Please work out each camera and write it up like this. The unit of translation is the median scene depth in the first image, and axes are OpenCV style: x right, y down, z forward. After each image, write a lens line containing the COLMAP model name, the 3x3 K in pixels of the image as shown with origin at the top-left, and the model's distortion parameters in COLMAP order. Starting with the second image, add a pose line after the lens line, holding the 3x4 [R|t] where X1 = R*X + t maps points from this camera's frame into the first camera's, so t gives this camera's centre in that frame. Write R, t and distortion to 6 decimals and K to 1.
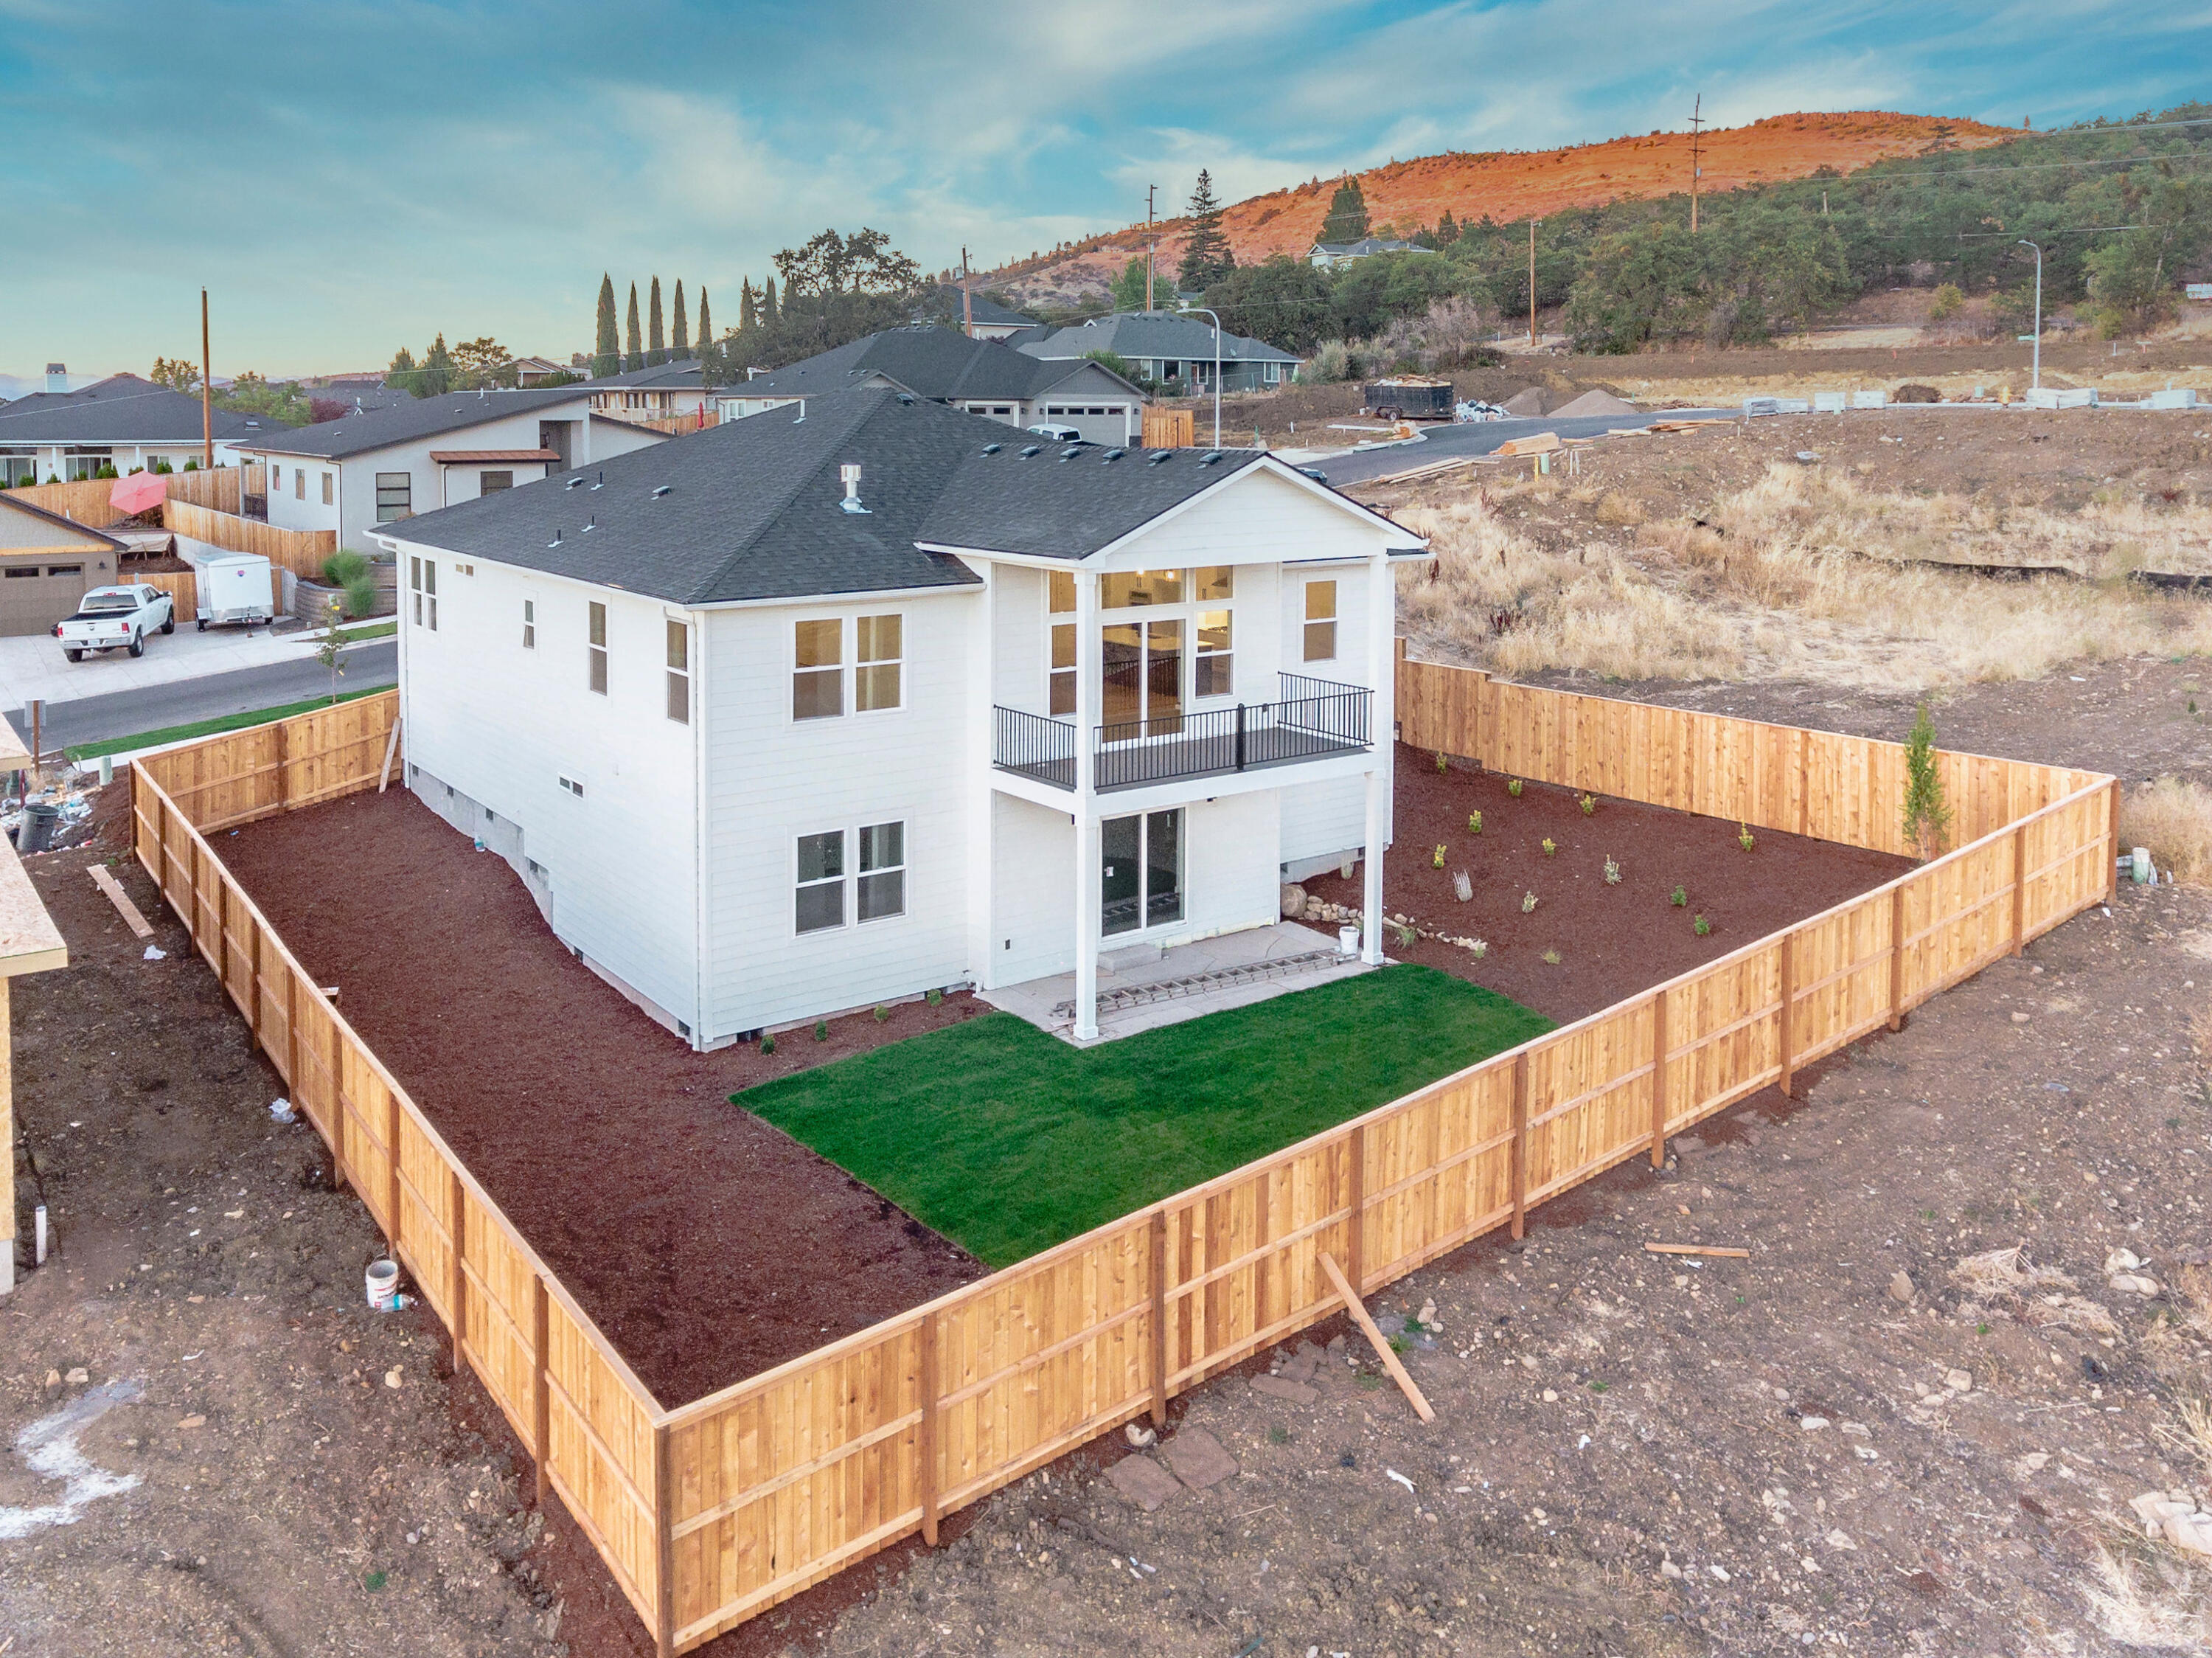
lens RADIAL K [[1613.0, 0, 1097.6], [0, 1613.0, 1004.7], [0, 0, 1]] dist [0.011943, 0.001583]
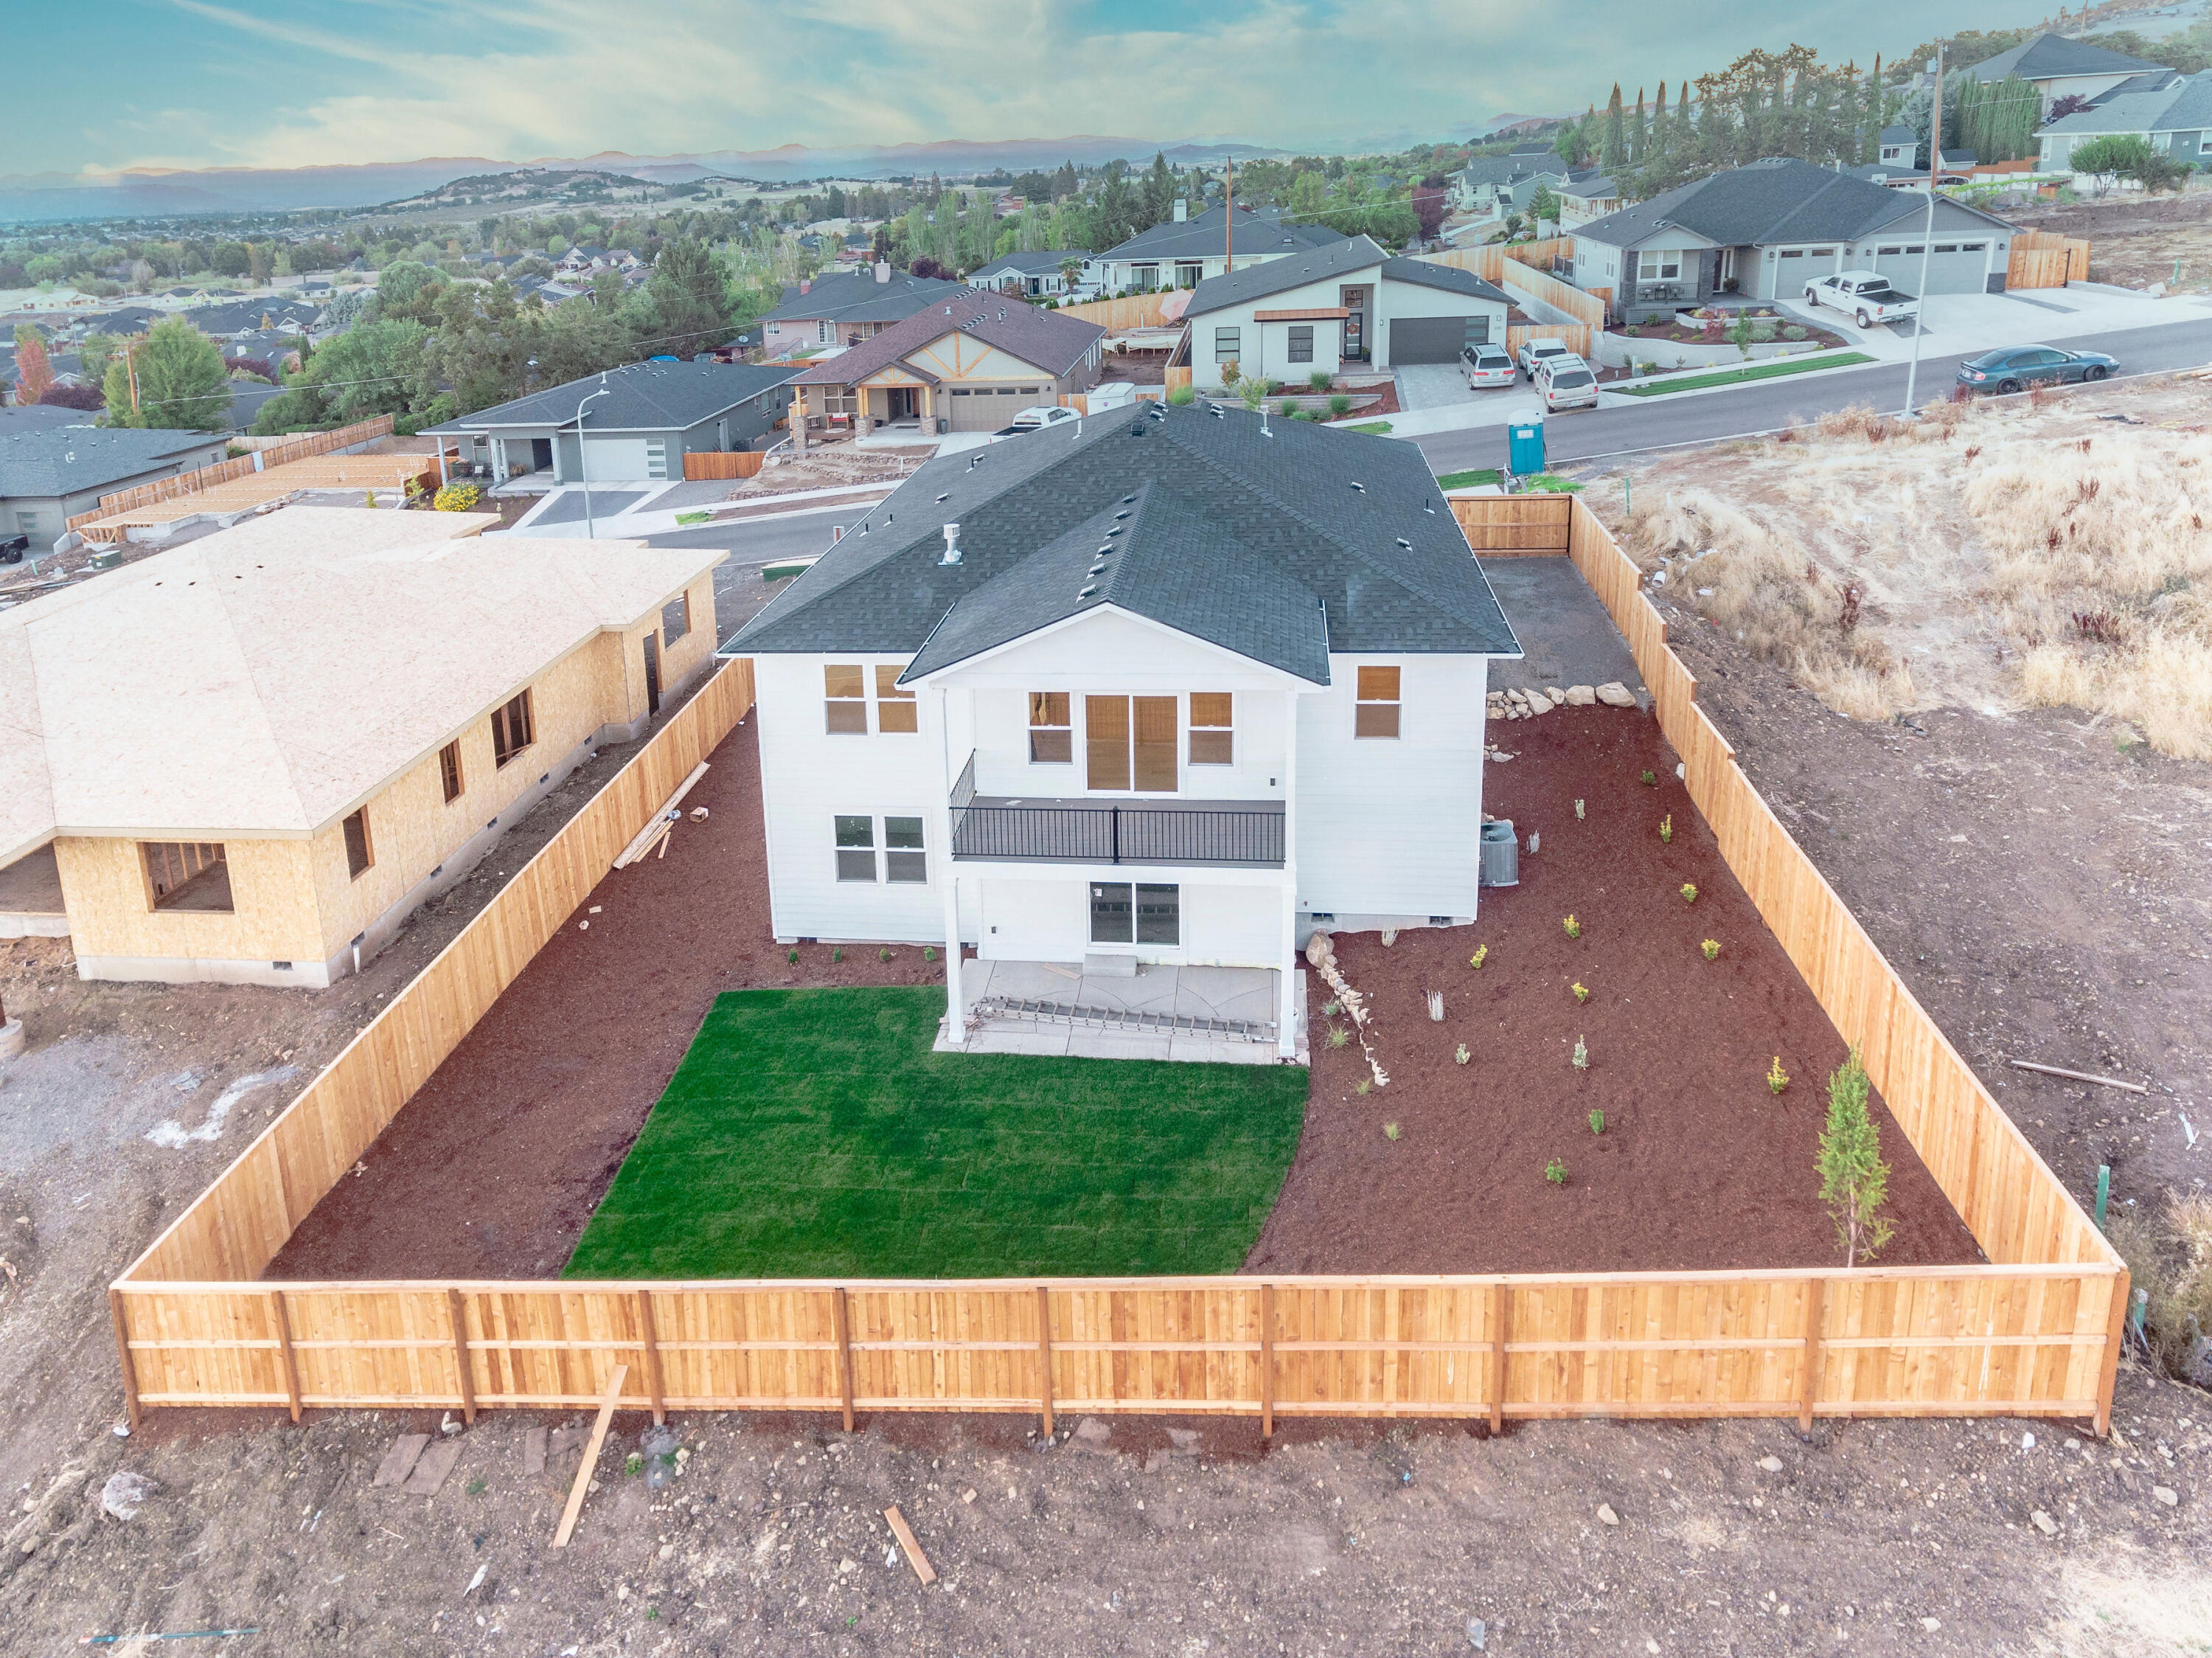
lens RADIAL K [[1248.2, 0, 1106.0], [0, 1248.2, 829.0], [0, 0, 1]] dist [0.012021, 0.001975]
pose [[0.735323, 0.284783, -0.614979, 0.707862], [-0.190289, 0.957681, 0.215954, -0.413339], [0.650454, -0.041772, 0.758396, 0.425435]]
